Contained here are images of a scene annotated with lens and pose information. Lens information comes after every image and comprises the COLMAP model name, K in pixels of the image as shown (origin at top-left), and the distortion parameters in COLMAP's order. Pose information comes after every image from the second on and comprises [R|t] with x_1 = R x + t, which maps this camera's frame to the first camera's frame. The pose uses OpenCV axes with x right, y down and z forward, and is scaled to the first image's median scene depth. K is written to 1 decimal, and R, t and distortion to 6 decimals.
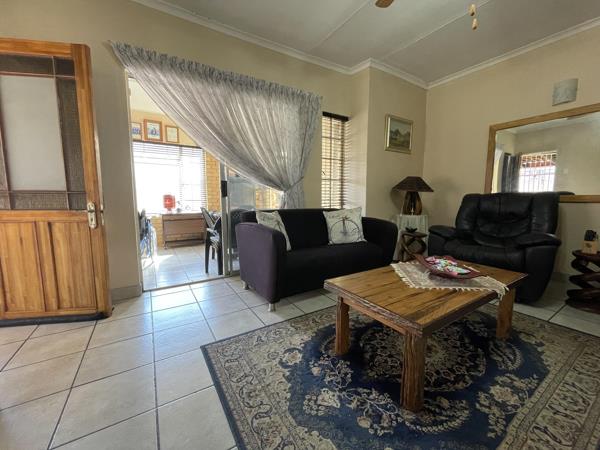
lens RADIAL K [[241.4, 0, 301.6], [0, 241.4, 223.3], [0, 0, 1]] dist [-0.000967, -0.000313]
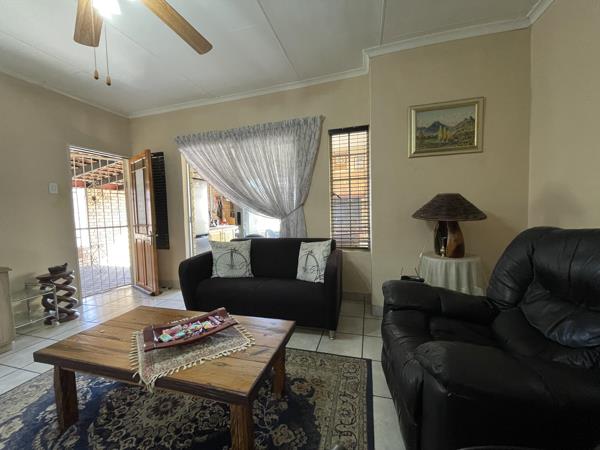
lens RADIAL K [[241.4, 0, 301.1], [0, 241.4, 226.7], [0, 0, 1]] dist [-0.000967, -0.000313]
pose [[0.663821, 0.024838, -0.747479, 0.682004], [-0.063803, 0.997686, -0.023510, -0.074737], [0.745165, 0.063298, 0.663869, 0.338665]]
